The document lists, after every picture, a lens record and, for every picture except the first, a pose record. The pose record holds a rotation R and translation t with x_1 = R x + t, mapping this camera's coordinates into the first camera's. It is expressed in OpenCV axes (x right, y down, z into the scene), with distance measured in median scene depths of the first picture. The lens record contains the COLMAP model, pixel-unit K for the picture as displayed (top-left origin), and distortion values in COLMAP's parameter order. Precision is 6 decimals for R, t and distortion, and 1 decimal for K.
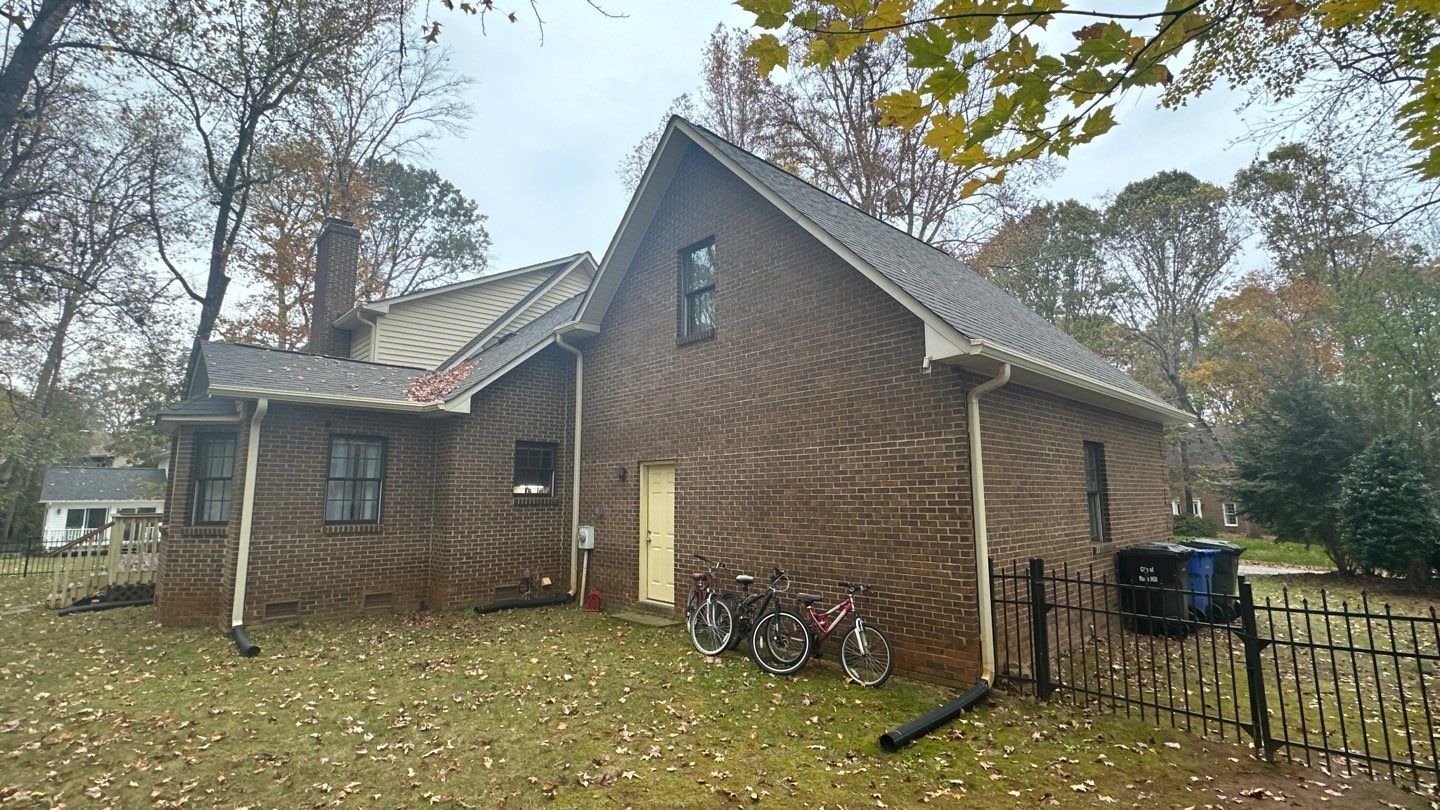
lens RADIAL K [[682.6, 0, 720.0], [0, 682.6, 405.0], [0, 0, 1]] dist [0.000236, 0.000034]
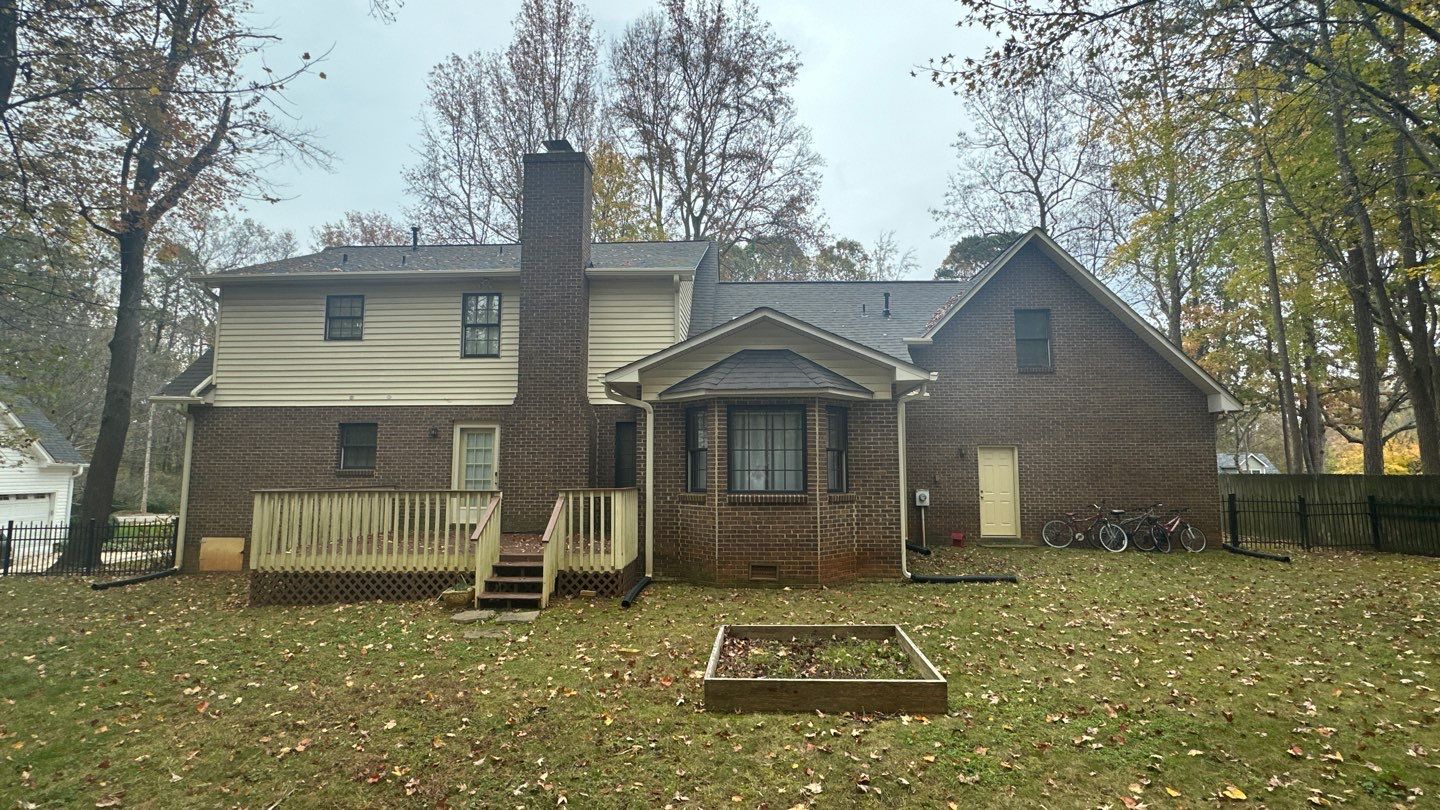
lens RADIAL K [[682.6, 0, 720.0], [0, 682.6, 405.0], [0, 0, 1]] dist [0.000236, 0.000034]
pose [[0.712385, 0.073253, 0.697956, -1.716278], [-0.101392, 0.994846, -0.000925, 0.061987], [-0.694426, -0.070109, 0.716140, 0.353484]]
